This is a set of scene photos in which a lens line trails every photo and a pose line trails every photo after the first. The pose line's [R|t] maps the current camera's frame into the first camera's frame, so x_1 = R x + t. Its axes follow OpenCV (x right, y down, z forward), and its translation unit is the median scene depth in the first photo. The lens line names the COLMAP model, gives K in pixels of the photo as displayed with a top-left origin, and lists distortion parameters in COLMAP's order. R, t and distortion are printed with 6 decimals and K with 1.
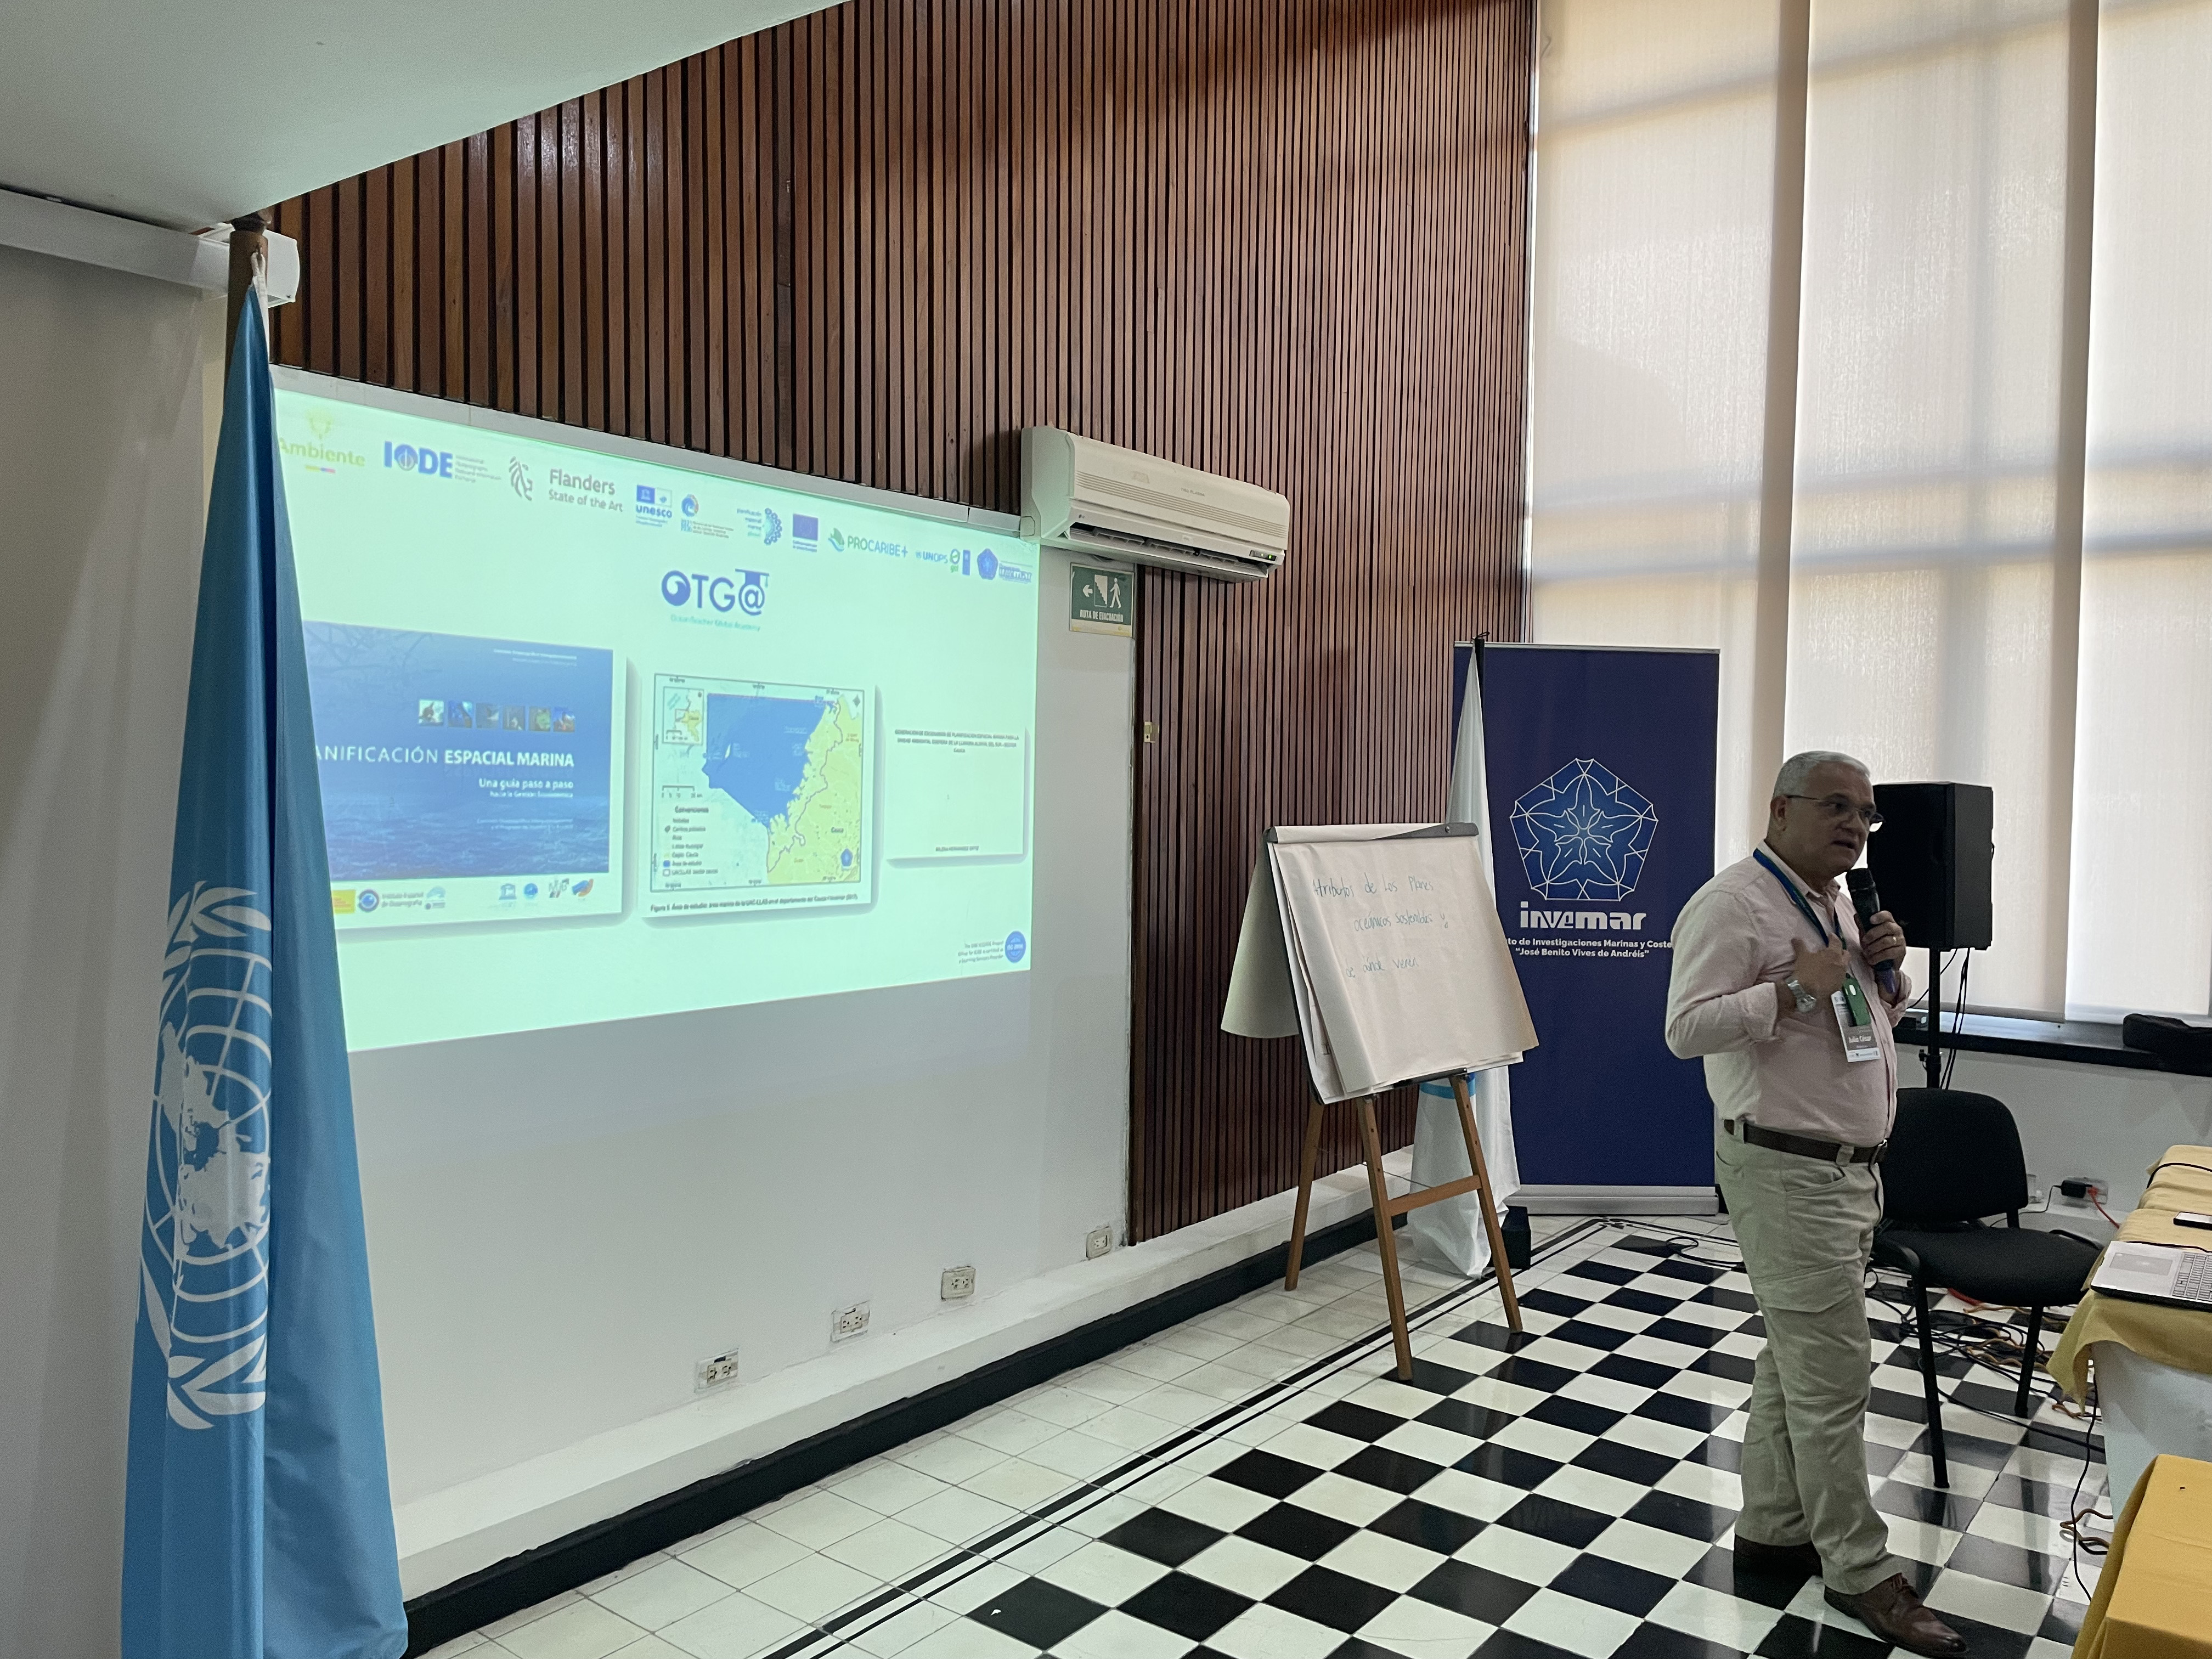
lens RADIAL K [[1670.4, 0, 1119.4], [0, 1670.4, 816.2], [0, 0, 1]] dist [0.096099, -0.121889]
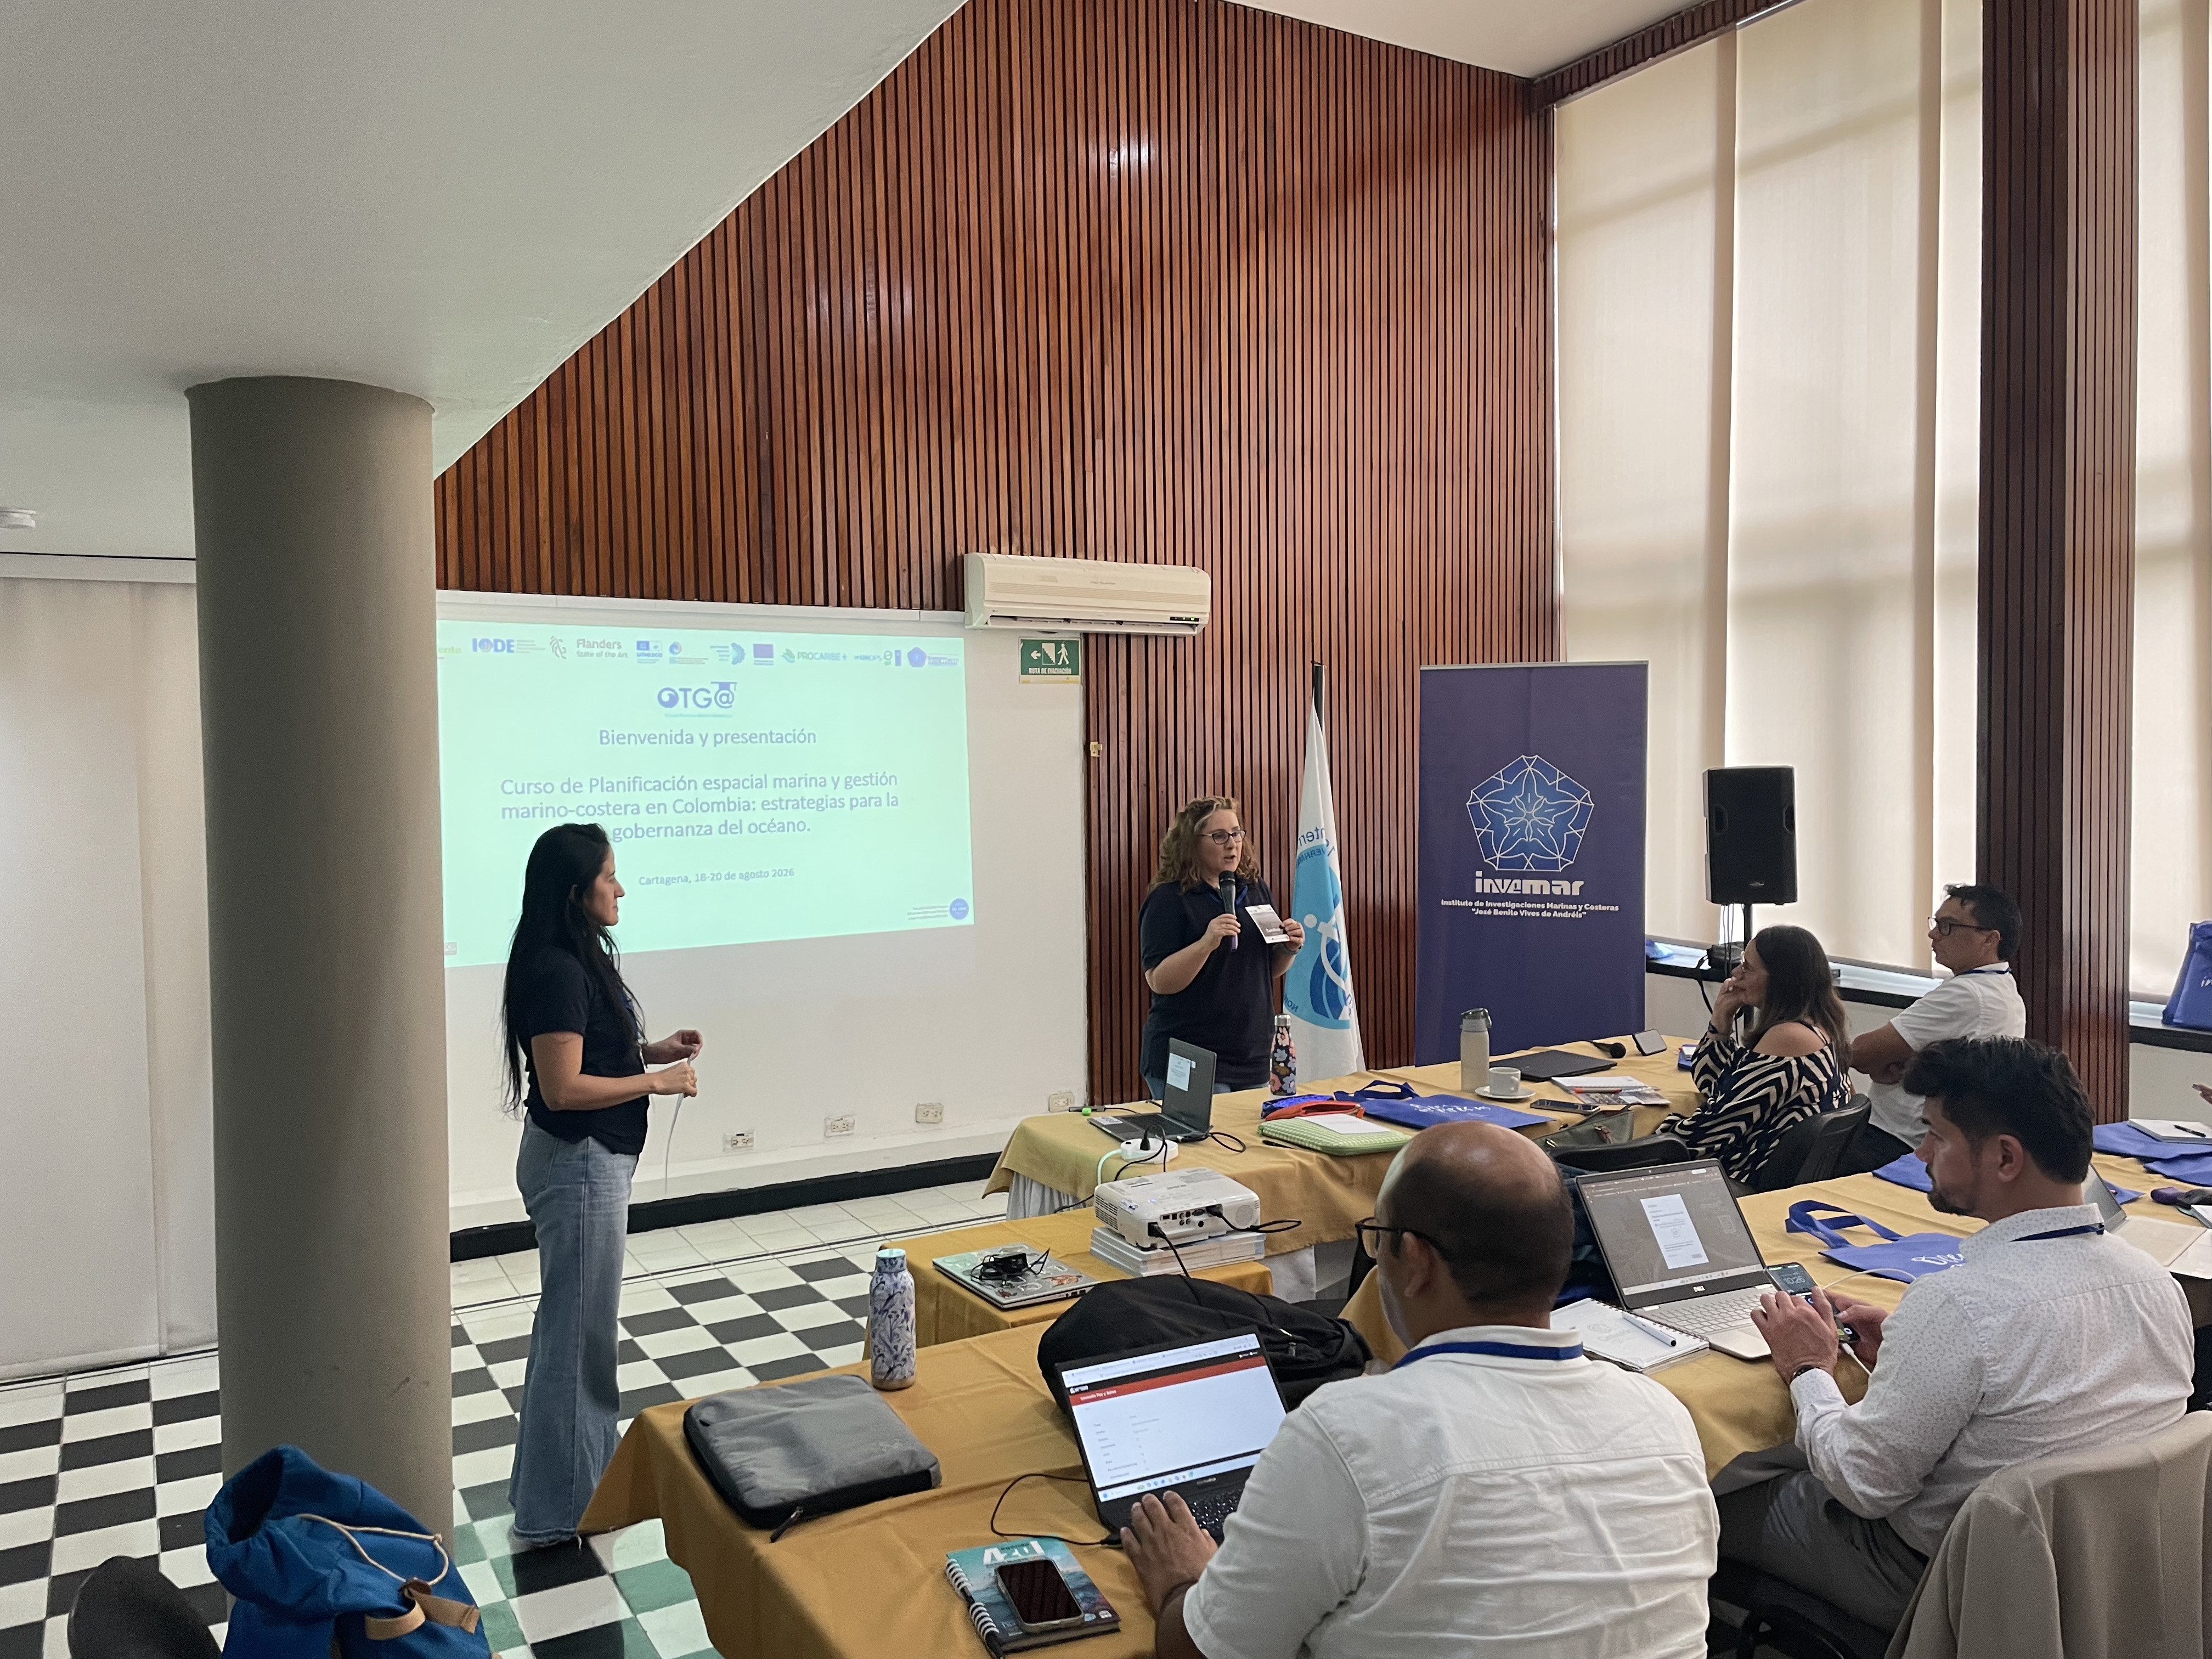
lens RADIAL K [[1670.4, 0, 1110.3], [0, 1670.4, 807.2], [0, 0, 1]] dist [0.096099, -0.121889]
pose [[0.923827, -0.013904, -0.382557, 0.586862], [0.014104, 0.999898, -0.002282, 0.002652], [0.382550, -0.003287, 0.923929, -0.319792]]
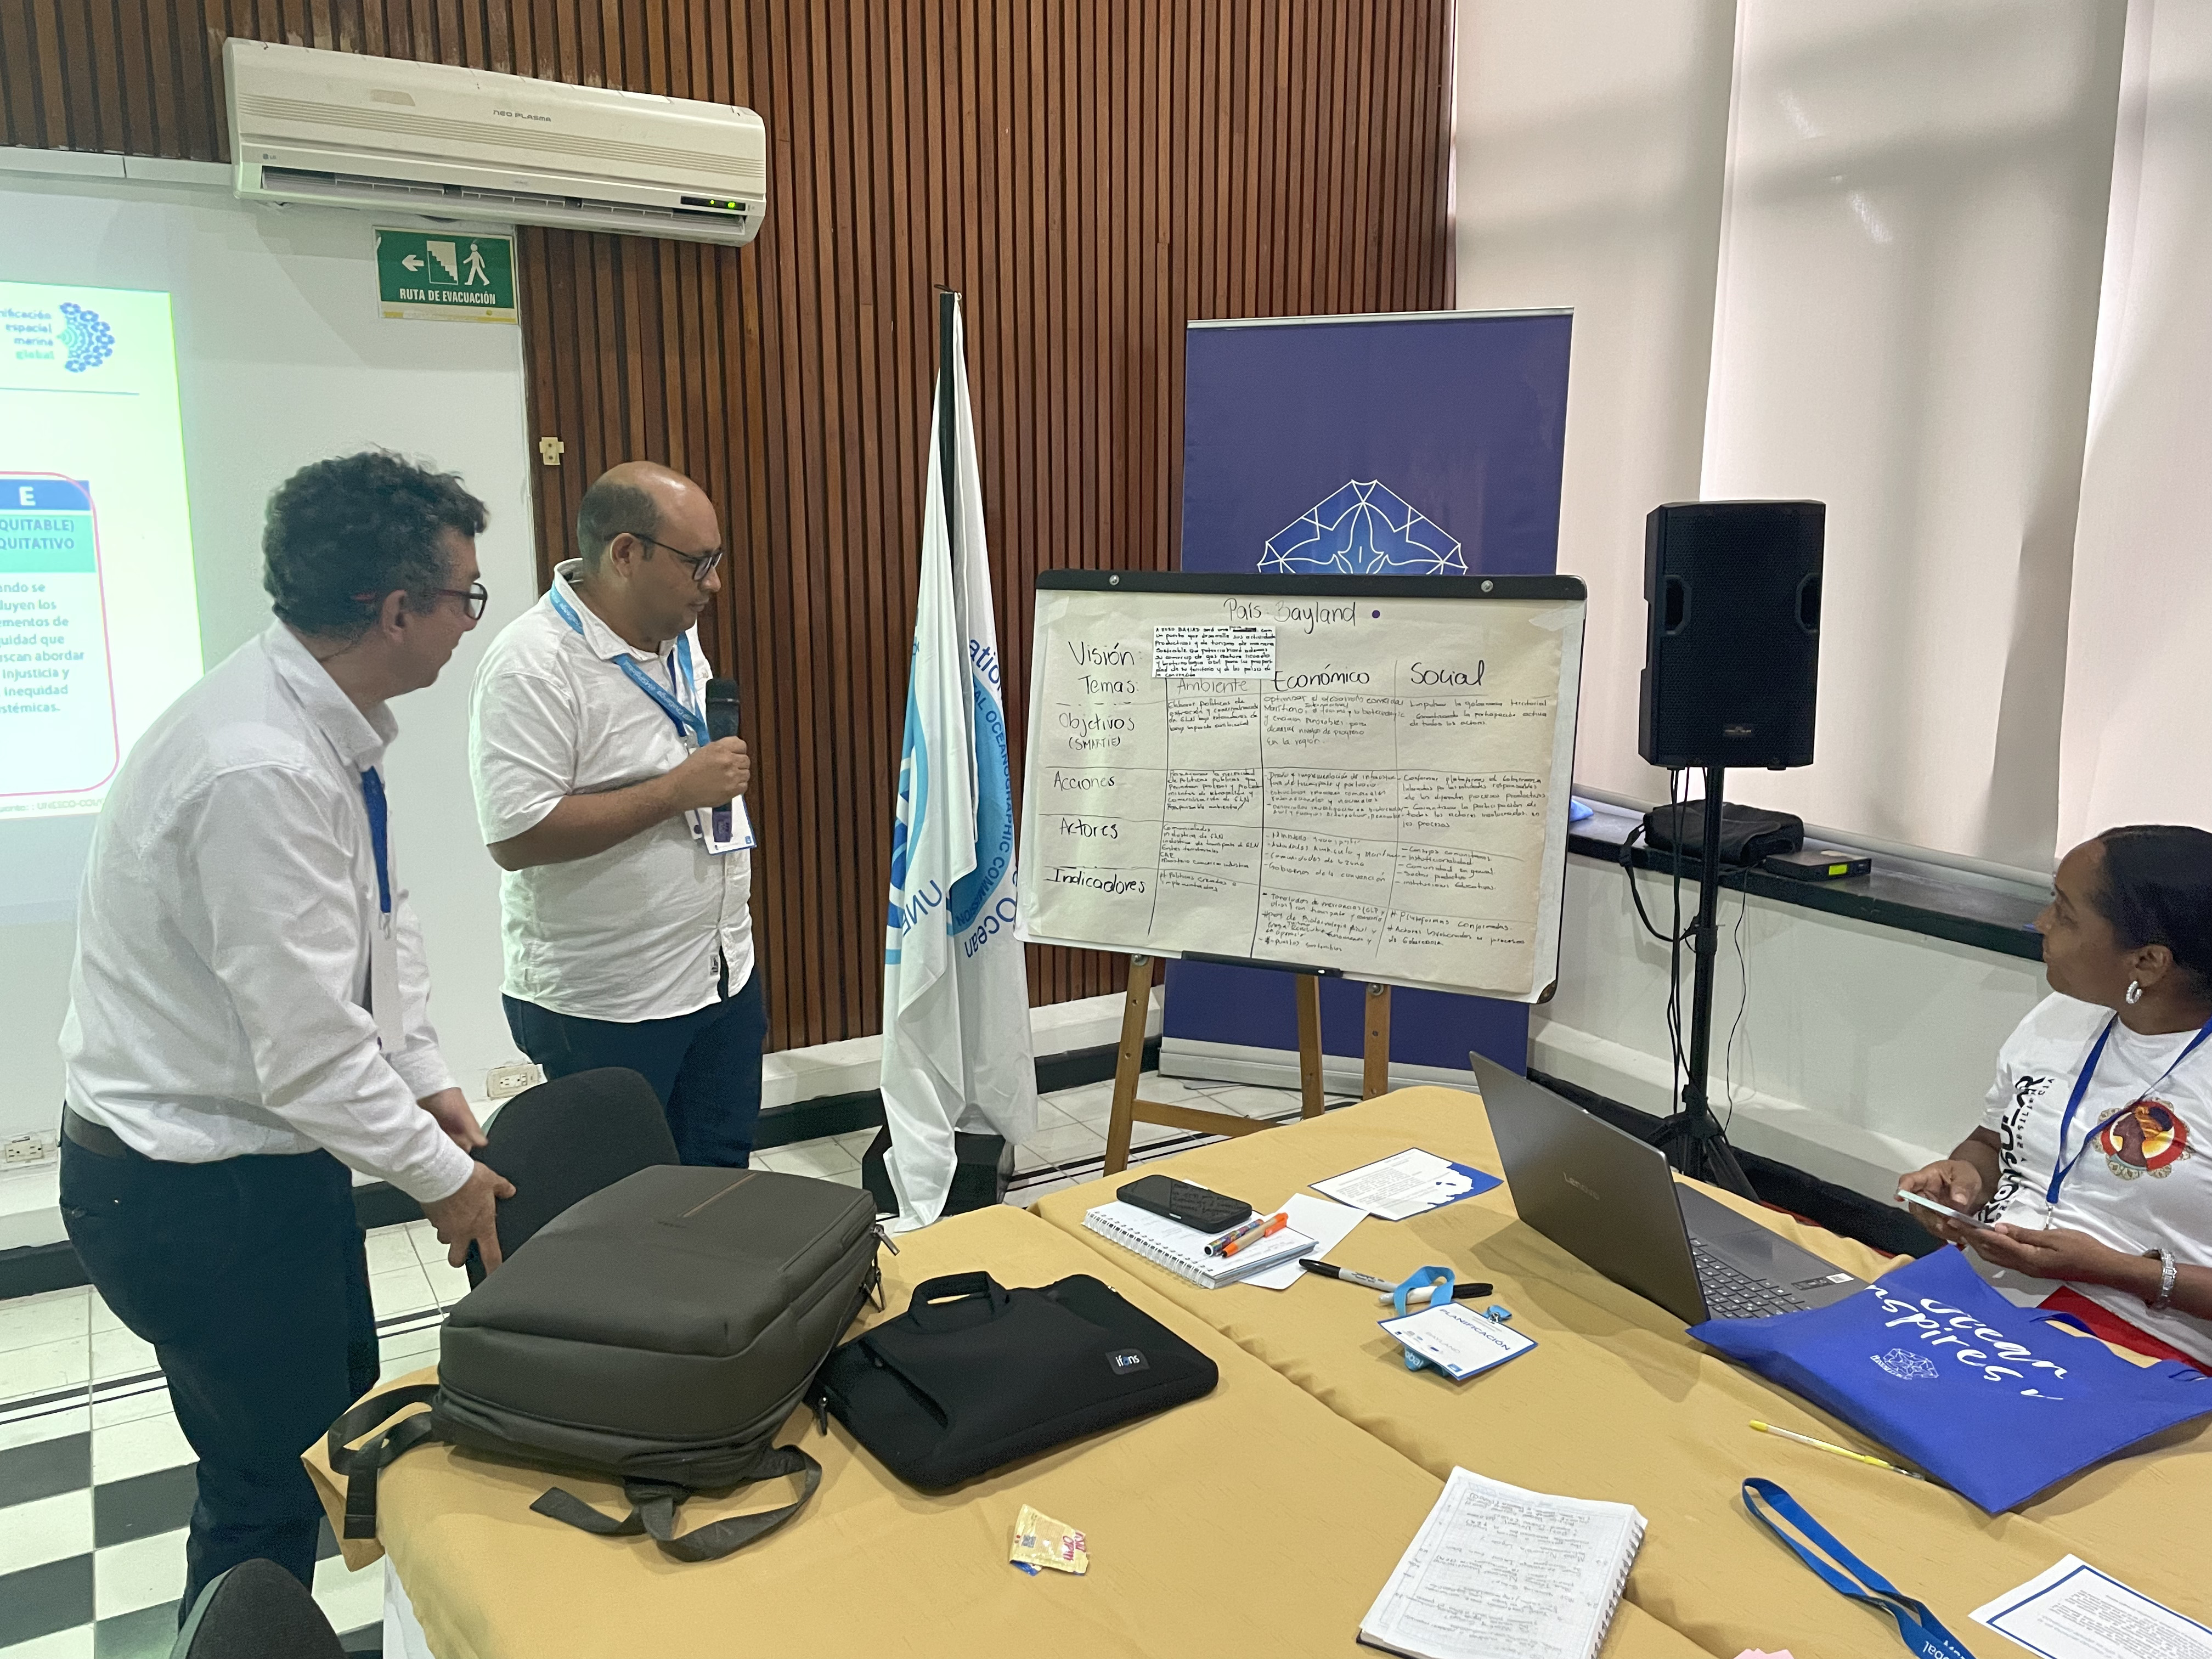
lens RADIAL K [[1670.4, 0, 1104.7], [0, 1670.4, 807.1], [0, 0, 1]] dist [0.096099, -0.121889]
pose [[0.927728, 0.053070, -0.369466, 0.564366], [0.001260, 0.989390, 0.145282, -0.000827], [0.373255, -0.135247, 0.917817, 0.362849]]
